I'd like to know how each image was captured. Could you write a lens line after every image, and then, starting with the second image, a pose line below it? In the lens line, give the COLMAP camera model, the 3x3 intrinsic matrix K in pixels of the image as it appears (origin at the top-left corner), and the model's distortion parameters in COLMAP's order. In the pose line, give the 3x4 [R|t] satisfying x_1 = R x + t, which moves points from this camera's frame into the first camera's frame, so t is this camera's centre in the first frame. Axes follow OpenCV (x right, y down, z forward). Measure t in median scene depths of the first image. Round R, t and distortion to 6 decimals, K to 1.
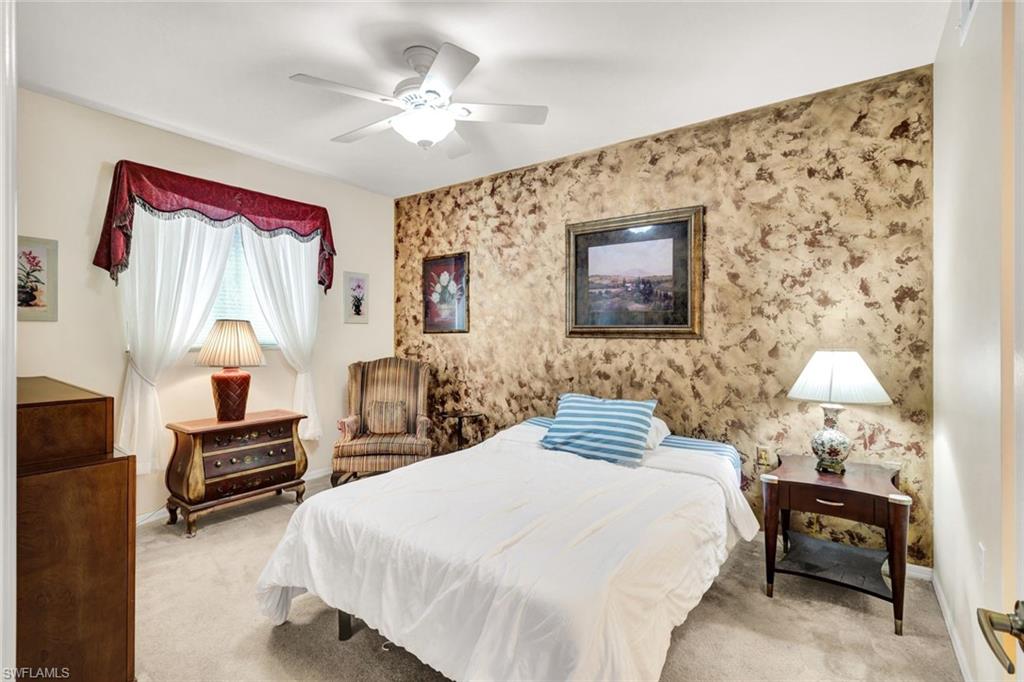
lens RADIAL K [[464.2, 0, 515.5], [0, 464.2, 337.6], [0, 0, 1]] dist [0.002357, 0.000074]
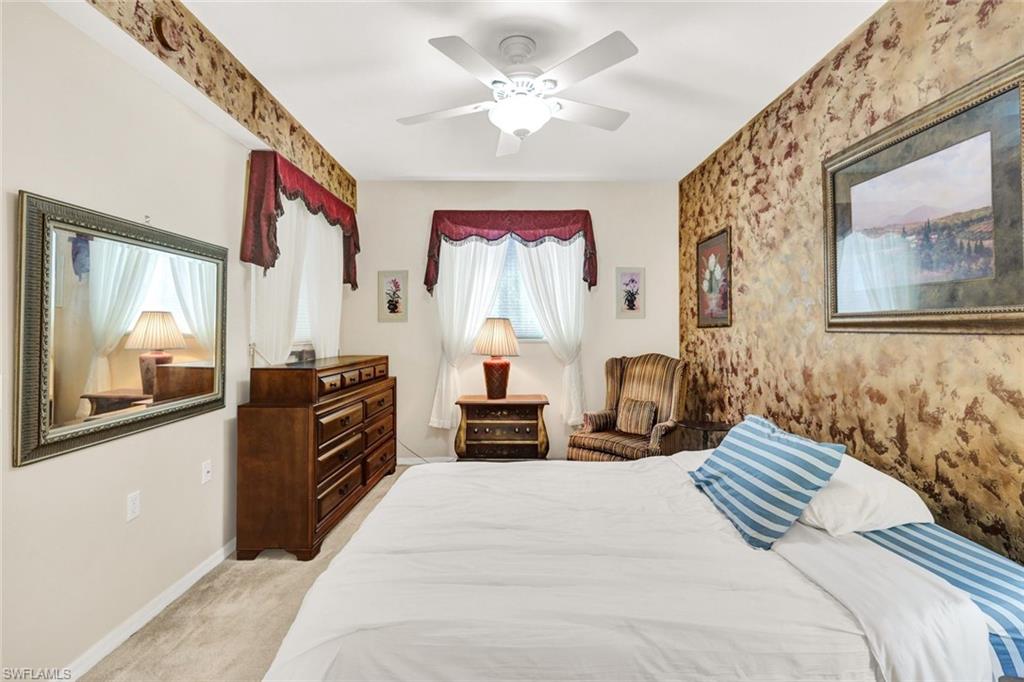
lens RADIAL K [[462.5, 0, 518.2], [0, 462.5, 329.0], [0, 0, 1]] dist [0.000926, -0.000039]
pose [[0.604455, -0.005019, -0.796623, 0.352001], [-0.003011, 0.999959, -0.008585, 0.001910], [0.796634, 0.007588, 0.604415, 0.251036]]
